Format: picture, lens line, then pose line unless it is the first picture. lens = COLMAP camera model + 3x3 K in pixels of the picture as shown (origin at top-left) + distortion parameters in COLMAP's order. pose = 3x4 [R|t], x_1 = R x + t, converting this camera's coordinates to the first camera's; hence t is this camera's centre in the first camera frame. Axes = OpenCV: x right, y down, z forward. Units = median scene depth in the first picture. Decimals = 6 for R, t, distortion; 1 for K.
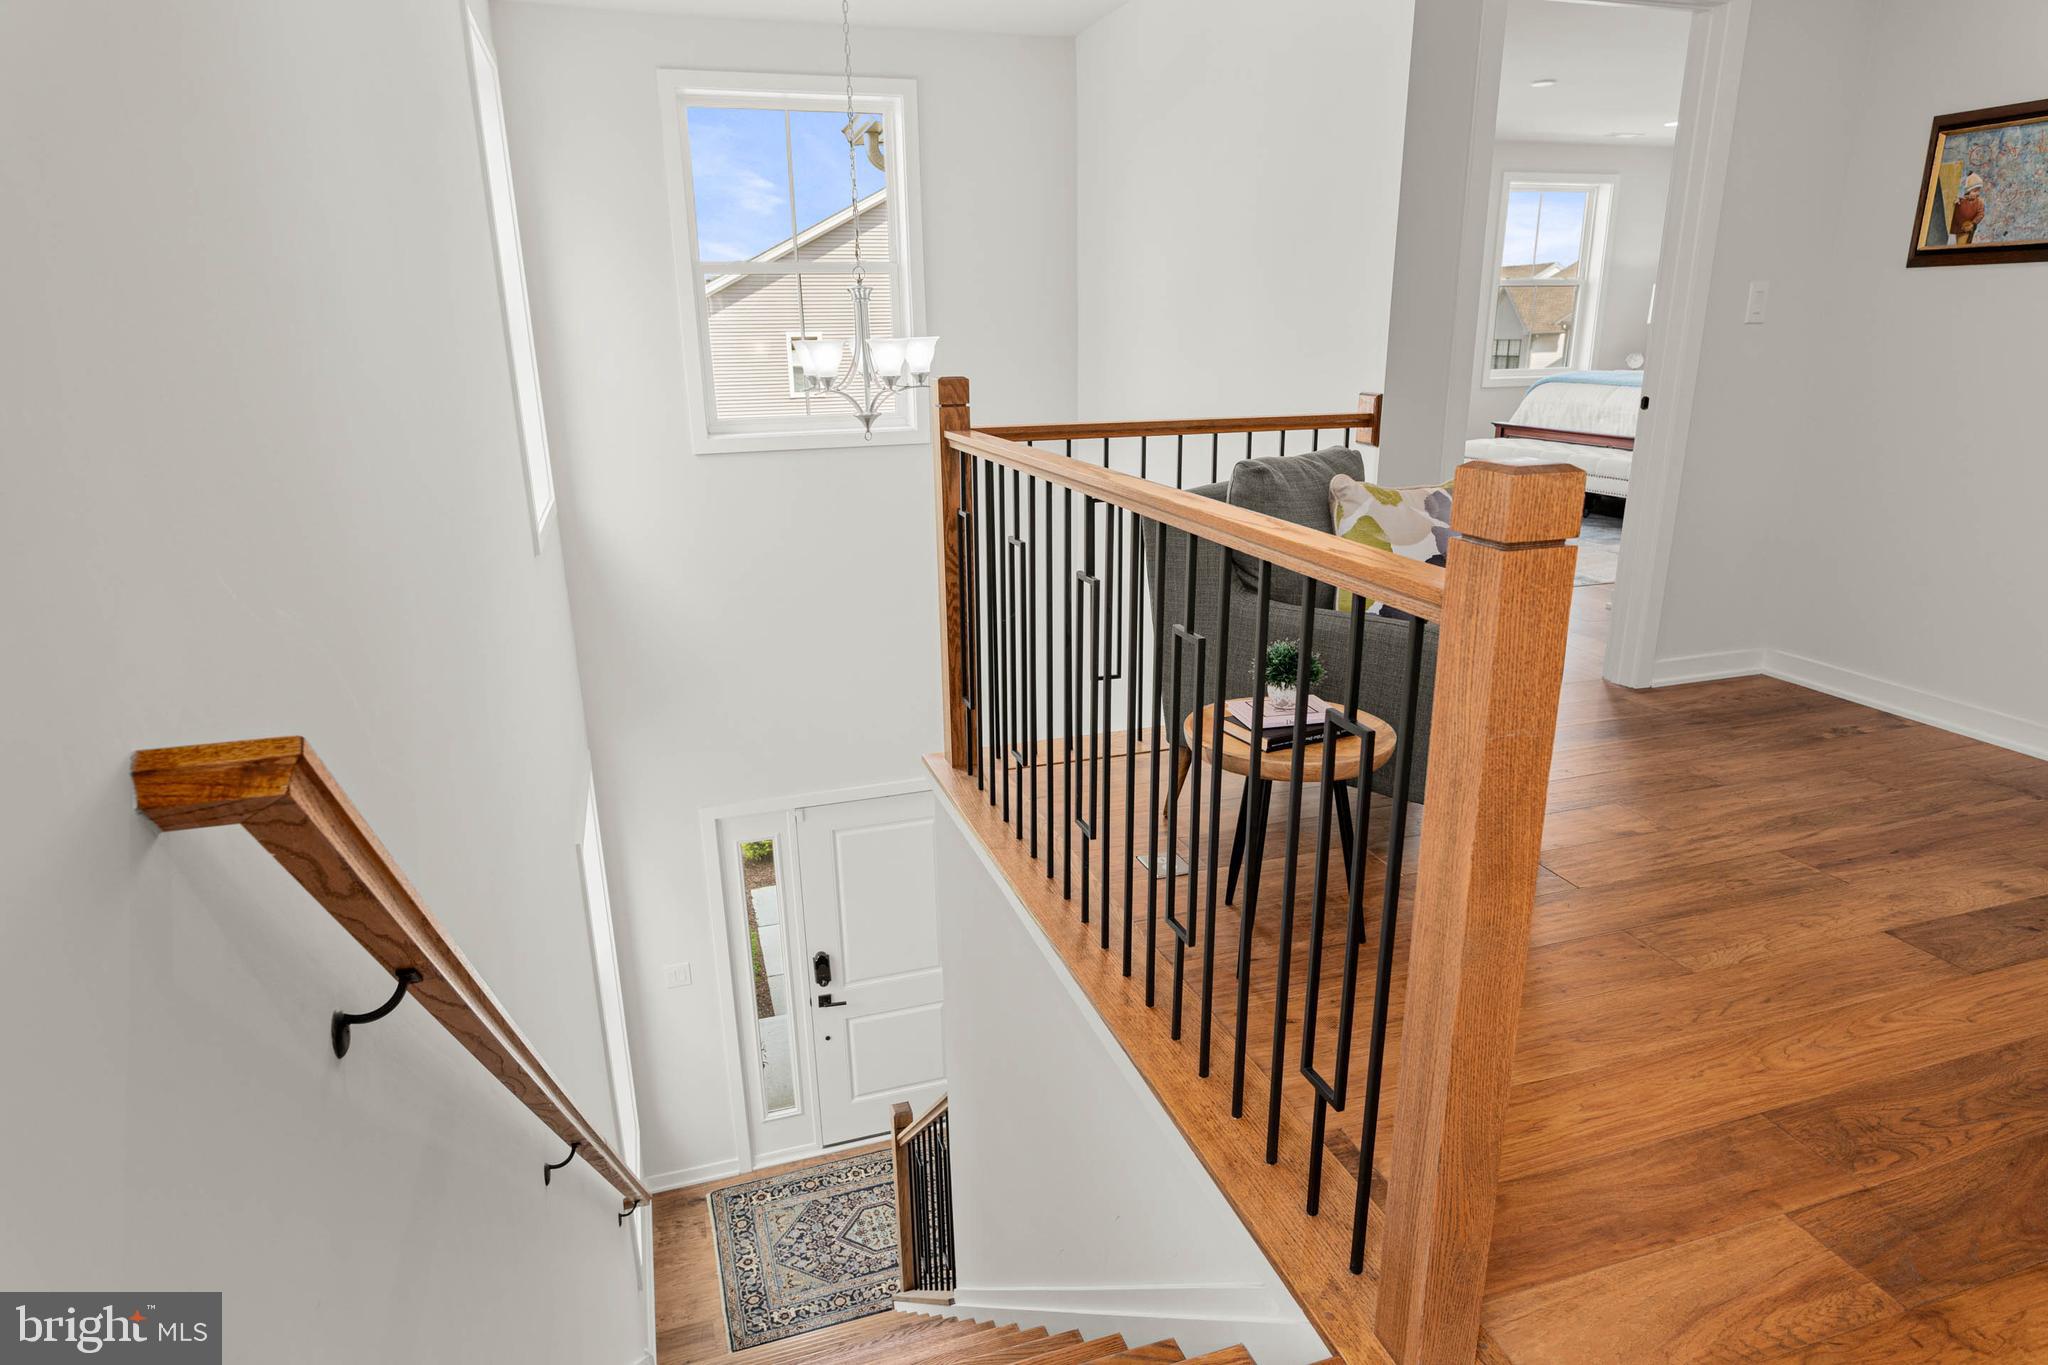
lens RADIAL K [[1177.4, 0, 1026.3], [0, 1177.4, 687.1], [0, 0, 1]] dist [0.002243, -0.001370]
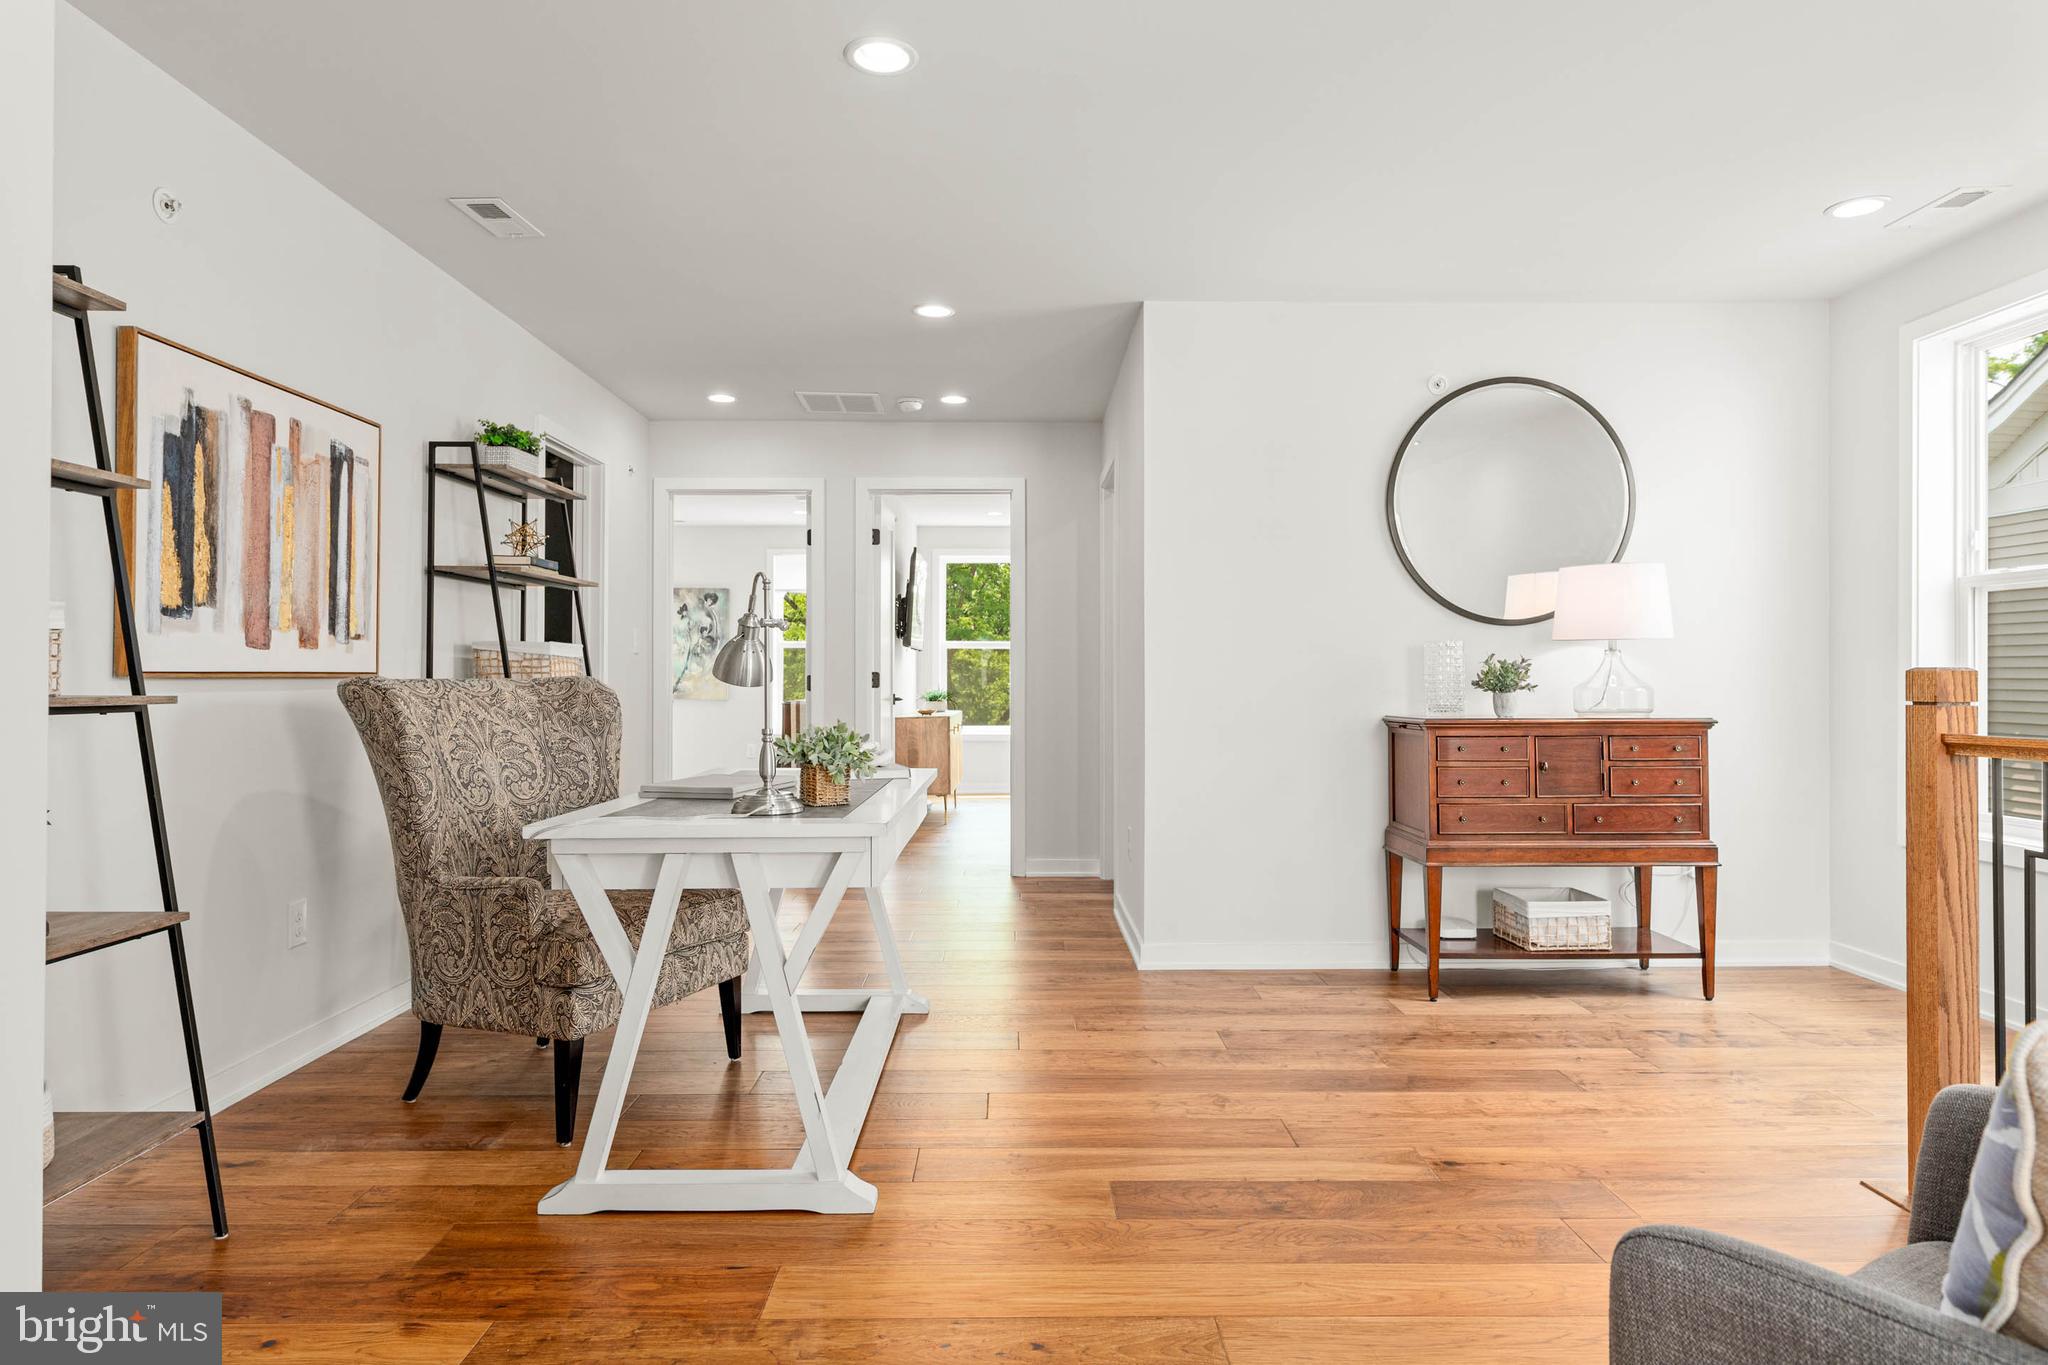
lens RADIAL K [[1197.2, 0, 1018.1], [0, 1197.2, 675.3], [0, 0, 1]] dist [0.000489, -0.001023]
pose [[-0.952213, 0.012454, 0.305179, 0.436473], [0.100706, 0.956098, 0.275201, -0.299905], [-0.288354, 0.292783, -0.911663, 1.111619]]
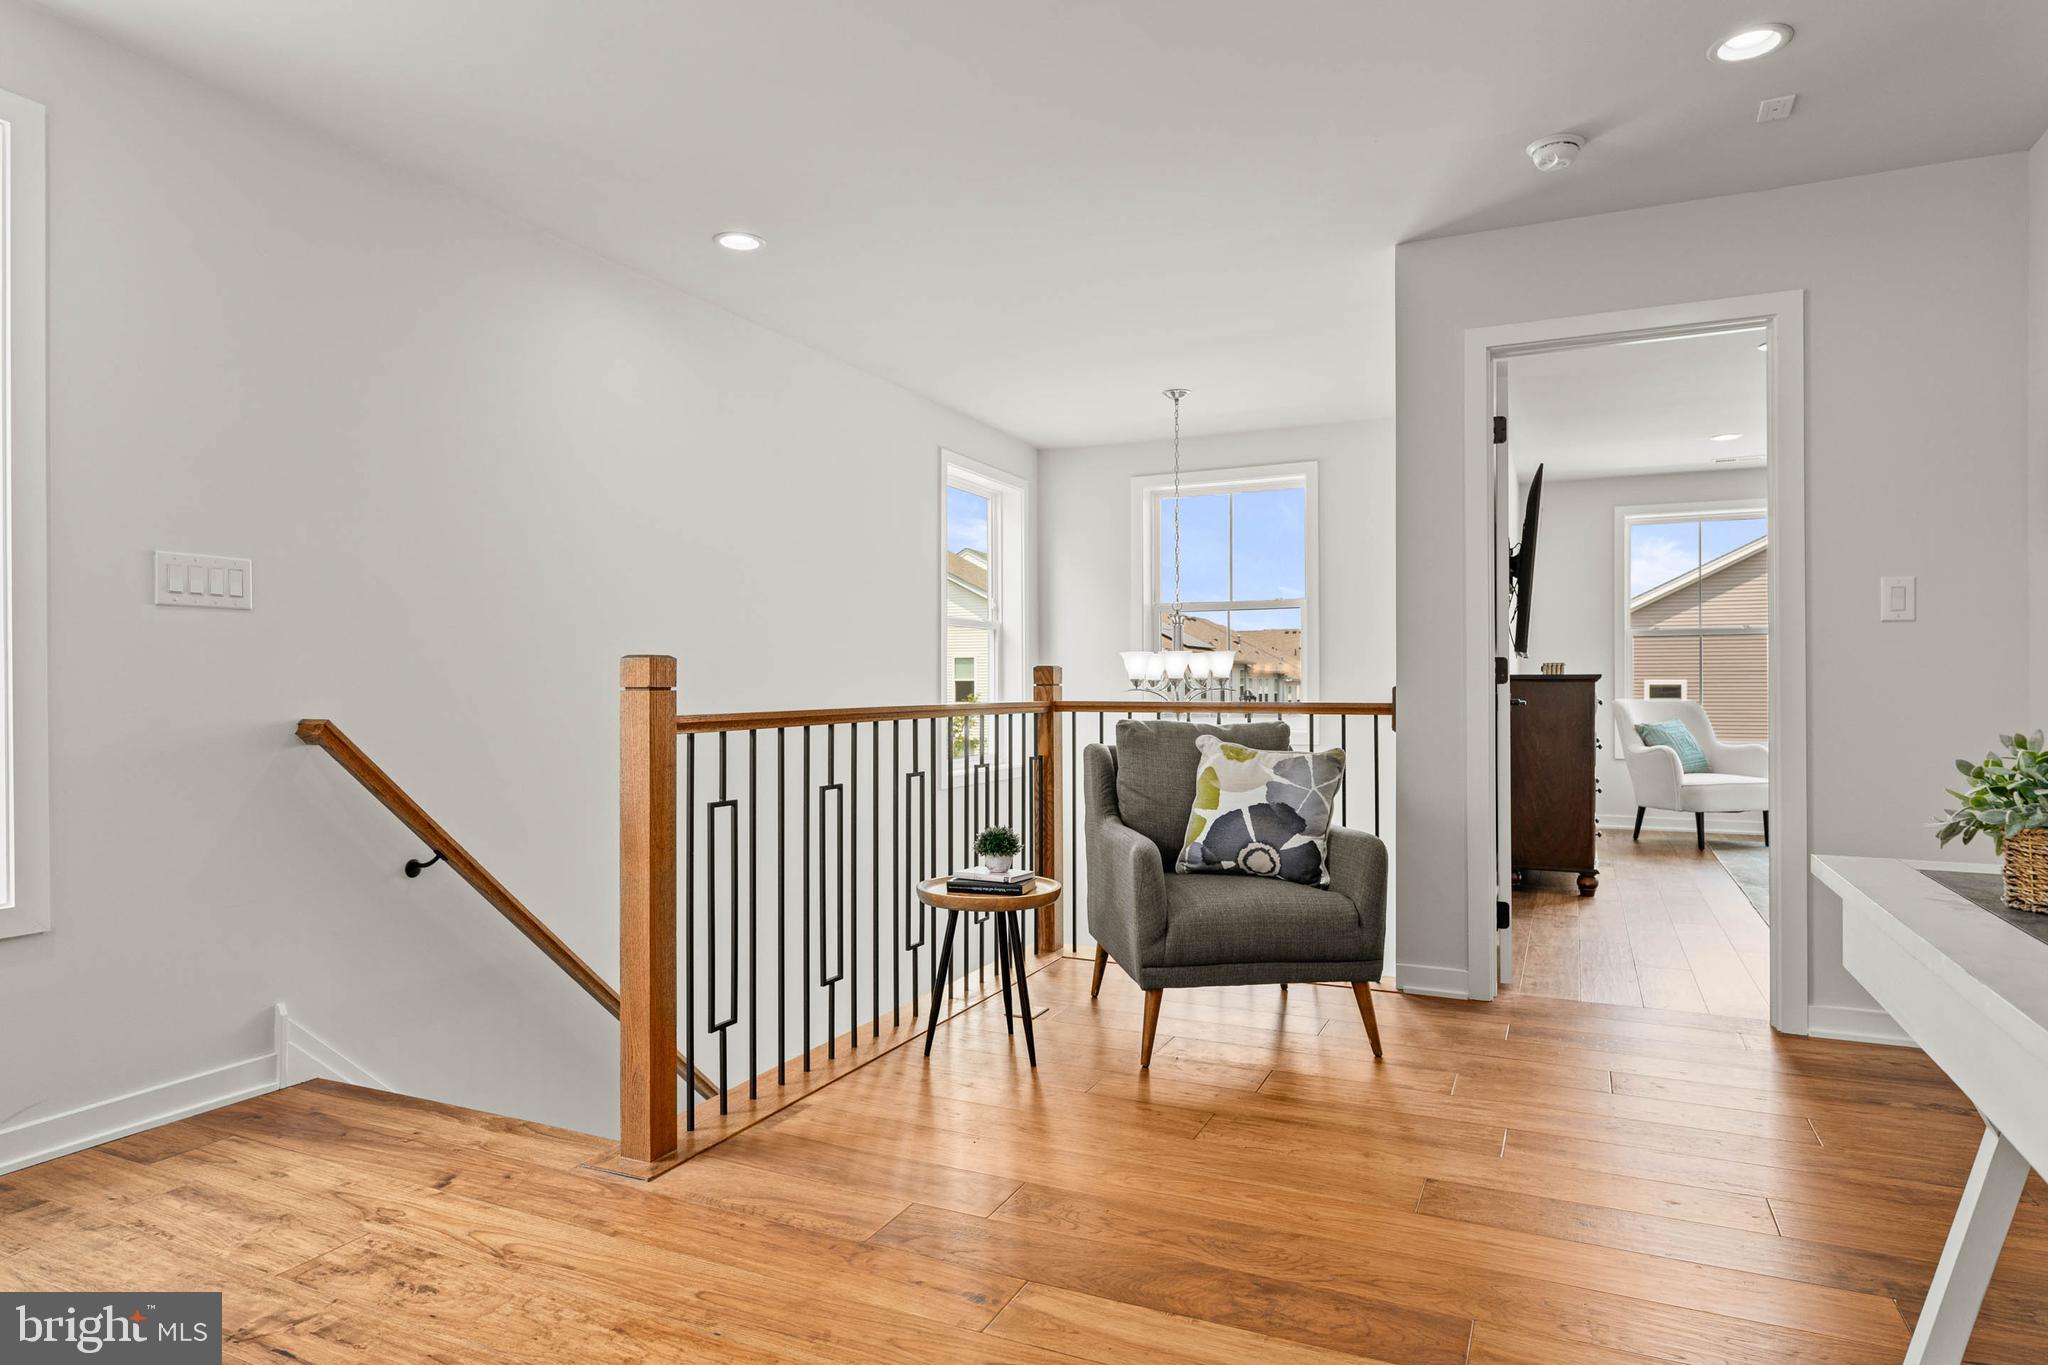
lens RADIAL K [[1177.4, 0, 1026.3], [0, 1177.4, 687.1], [0, 0, 1]] dist [0.002243, -0.001370]
pose [[0.733653, 0.011796, -0.679422, 0.806679], [-0.207302, 0.956072, -0.207250, 0.060993], [0.647131, 0.292895, 0.703871, -0.029670]]
